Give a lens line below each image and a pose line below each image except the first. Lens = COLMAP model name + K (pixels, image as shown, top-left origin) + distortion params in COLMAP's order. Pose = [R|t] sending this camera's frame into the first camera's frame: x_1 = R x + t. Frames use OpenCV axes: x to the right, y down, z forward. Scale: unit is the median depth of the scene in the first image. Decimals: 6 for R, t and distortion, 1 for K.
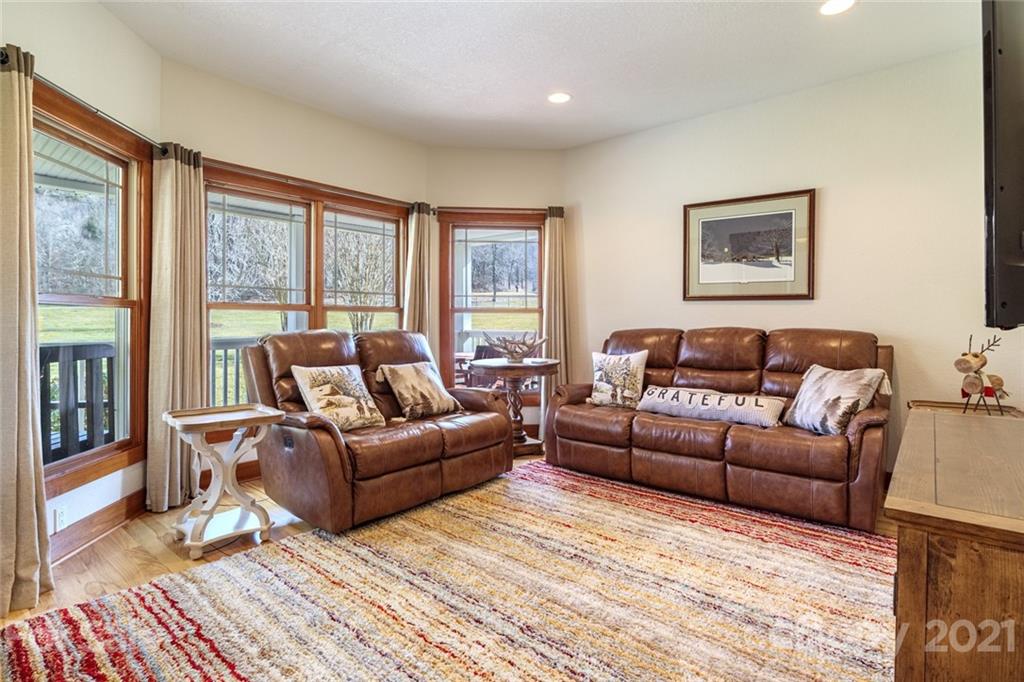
lens RADIAL K [[515.8, 0, 508.8], [0, 515.8, 325.7], [0, 0, 1]] dist [-0.005405, -0.002319]
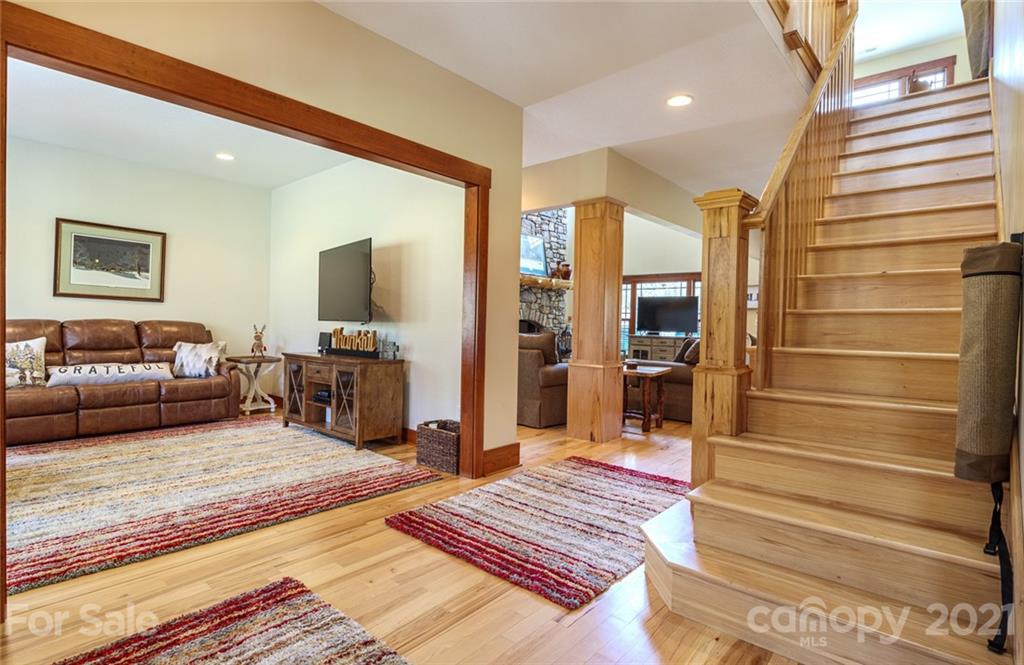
lens RADIAL K [[511.1, 0, 512.0], [0, 511.1, 332.5], [0, 0, 1]] dist [-0.000256, -0.000090]
pose [[0.025259, -0.017536, 0.999527, -1.179852], [-0.015022, 0.999727, 0.017919, -0.001776], [-0.999568, -0.015468, 0.024989, -0.149354]]
